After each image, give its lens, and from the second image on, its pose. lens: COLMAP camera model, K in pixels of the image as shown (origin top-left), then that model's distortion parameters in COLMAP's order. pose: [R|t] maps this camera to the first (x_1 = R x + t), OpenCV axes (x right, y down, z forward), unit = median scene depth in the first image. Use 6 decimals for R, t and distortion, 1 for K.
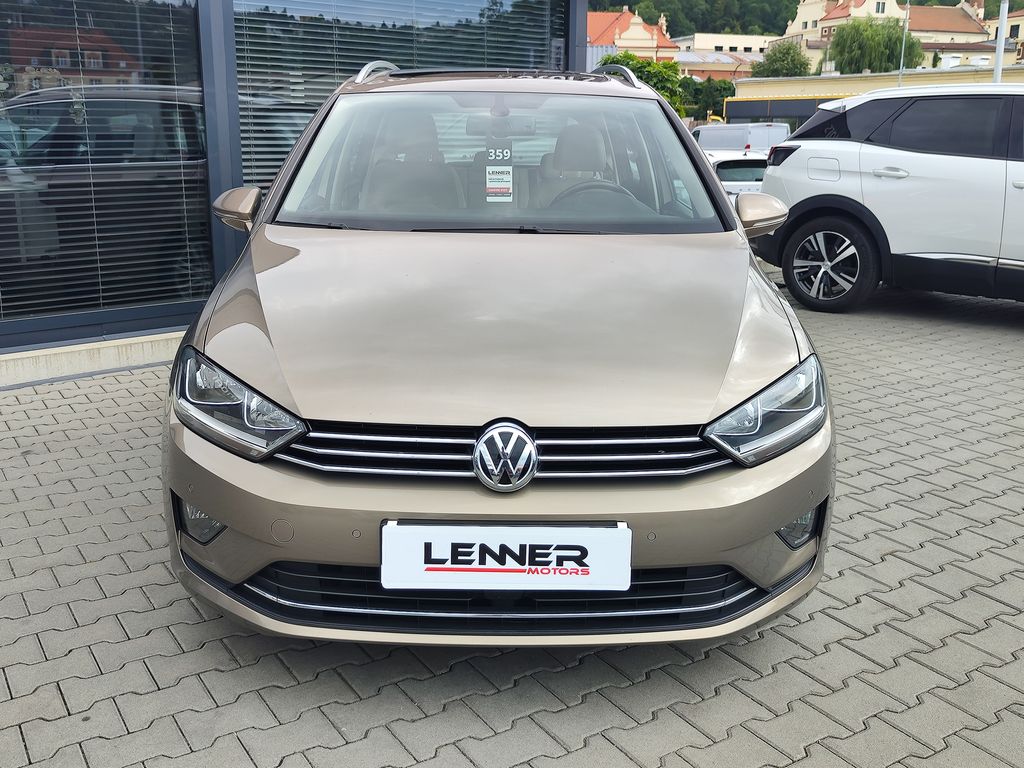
lens RADIAL K [[988.6, 0, 507.9], [0, 988.6, 383.8], [0, 0, 1]] dist [0.014346, 0.011633]
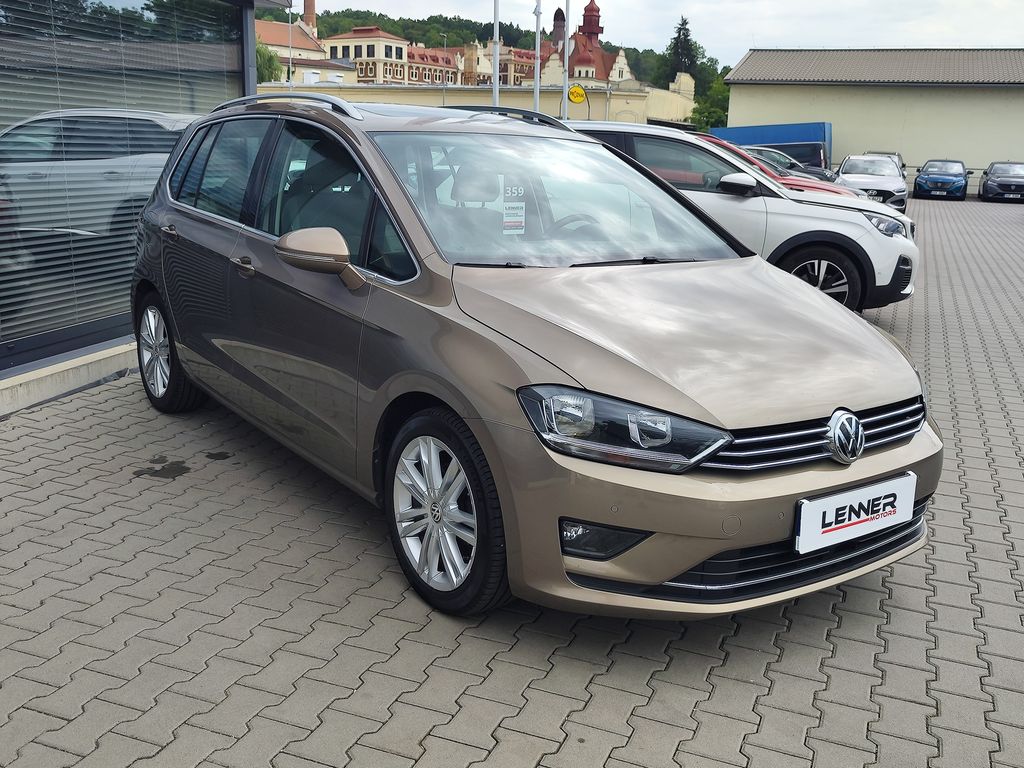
lens RADIAL K [[988.6, 0, 507.9], [0, 988.6, 383.8], [0, 0, 1]] dist [0.014346, 0.011633]
pose [[0.829500, -0.115850, 0.546359, -1.084637], [0.119477, 0.992412, 0.029037, -0.086959], [-0.545577, 0.041191, 0.837048, 0.146117]]
